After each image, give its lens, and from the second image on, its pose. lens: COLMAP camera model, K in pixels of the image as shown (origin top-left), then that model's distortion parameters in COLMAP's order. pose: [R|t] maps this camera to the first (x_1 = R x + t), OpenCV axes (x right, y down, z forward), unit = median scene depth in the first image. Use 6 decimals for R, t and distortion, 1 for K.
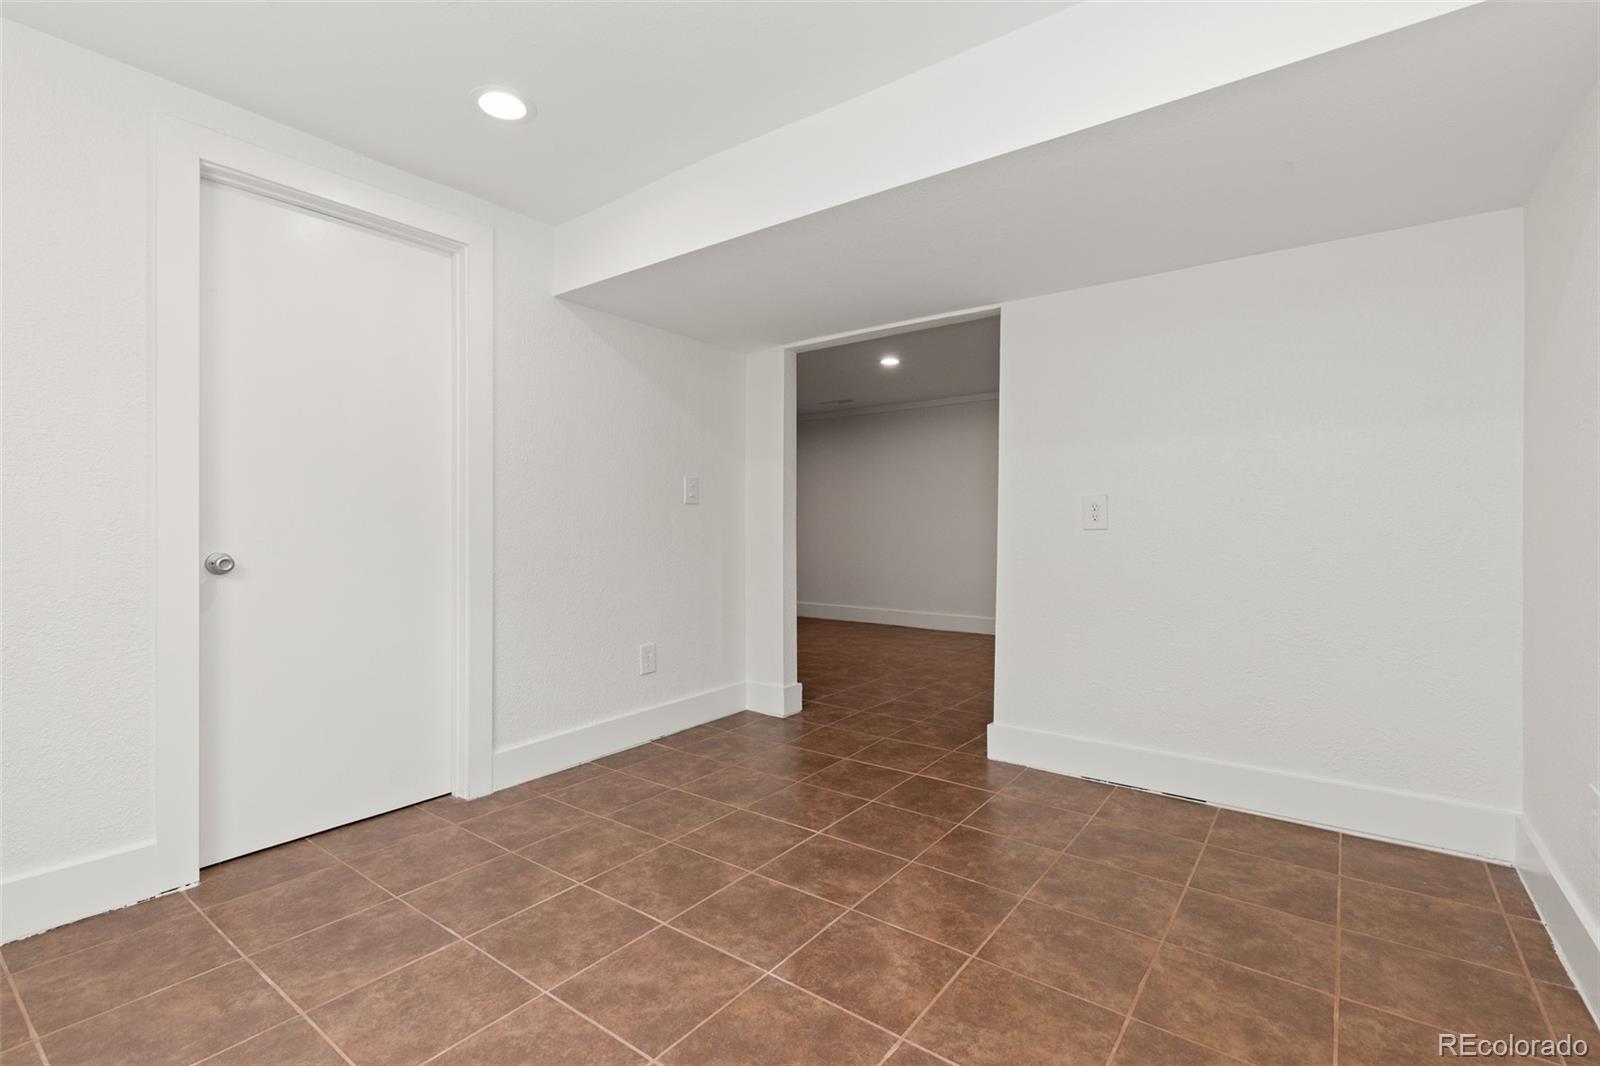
lens RADIAL K [[730.1, 0, 800.5], [0, 730.1, 531.0], [0, 0, 1]] dist [0.011465, -0.001399]
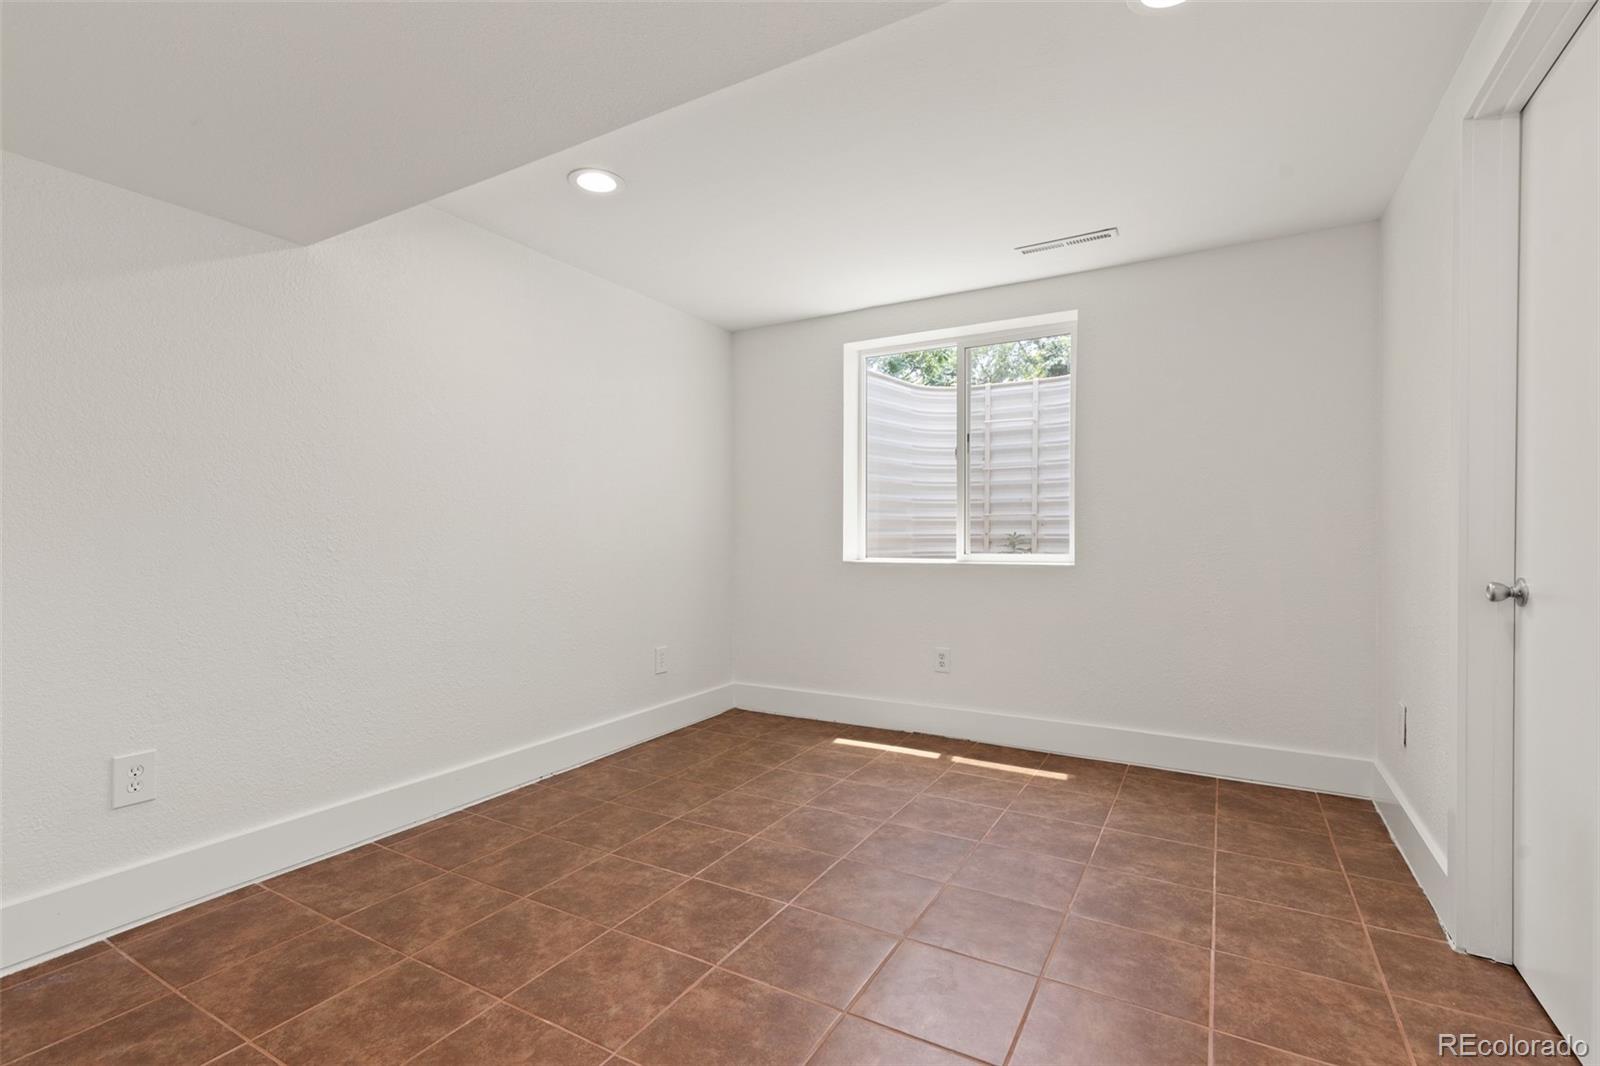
lens RADIAL K [[730.1, 0, 799.7], [0, 730.1, 535.1], [0, 0, 1]] dist [0.011465, -0.001399]
pose [[-0.992995, 0.001918, -0.118141, 0.075682], [0.001344, 0.999987, 0.004930, -0.026619], [0.118149, 0.004737, -0.992985, 2.027358]]
